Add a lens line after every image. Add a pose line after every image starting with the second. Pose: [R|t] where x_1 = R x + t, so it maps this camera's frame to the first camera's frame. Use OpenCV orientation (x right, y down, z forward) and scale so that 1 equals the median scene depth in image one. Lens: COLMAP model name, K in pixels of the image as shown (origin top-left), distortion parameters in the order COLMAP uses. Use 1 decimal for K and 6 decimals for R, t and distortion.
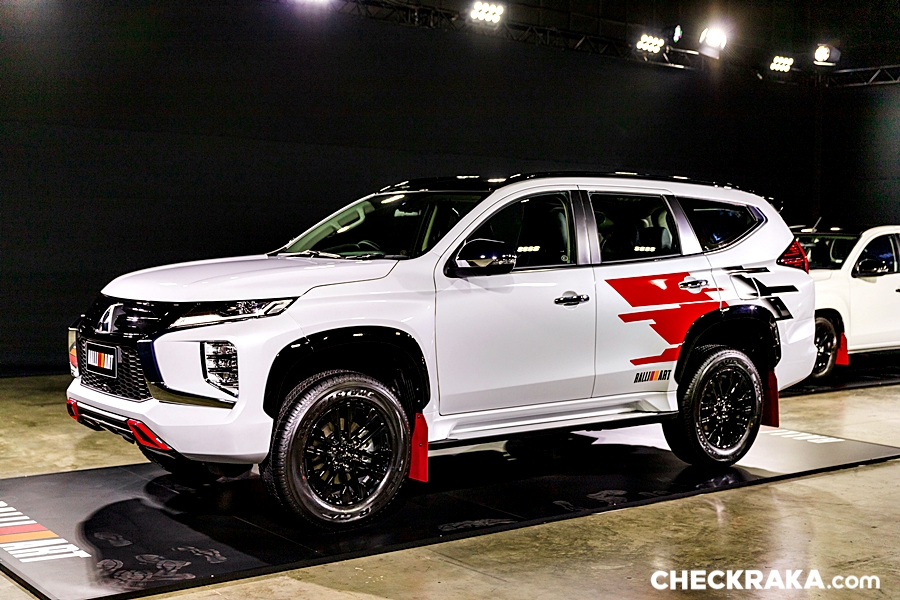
lens RADIAL K [[1214.1, 0, 450.0], [0, 1214.1, 300.0], [0, 0, 1]] dist [0.015960, 0.011051]
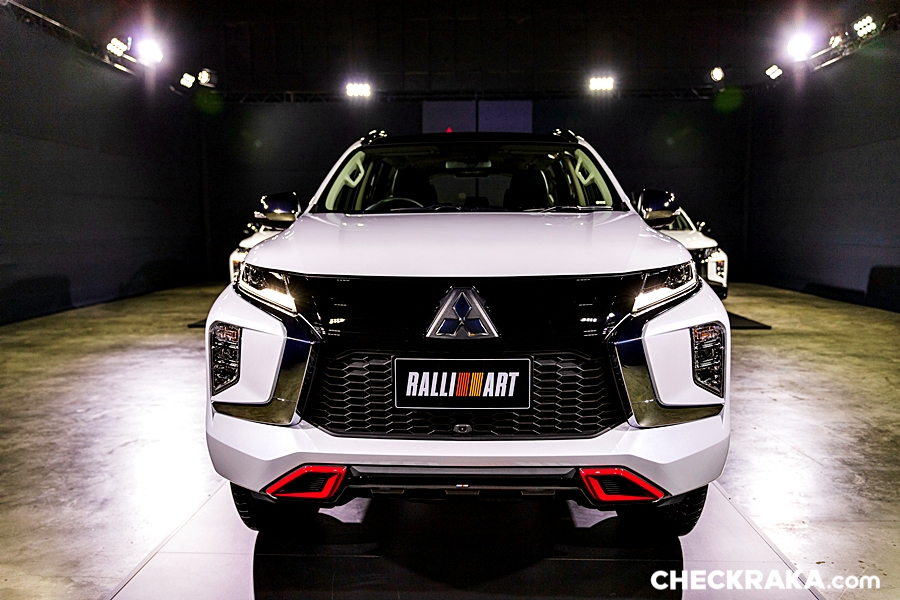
lens RADIAL K [[742.9, 0, 450.0], [0, 742.9, 300.0], [0, 0, 1]] dist [0.001231, 0.000894]
pose [[0.629347, -0.097256, 0.771014, -0.451884], [0.053447, 0.995206, 0.081909, -0.017188], [-0.775284, -0.010340, 0.631528, 0.618117]]
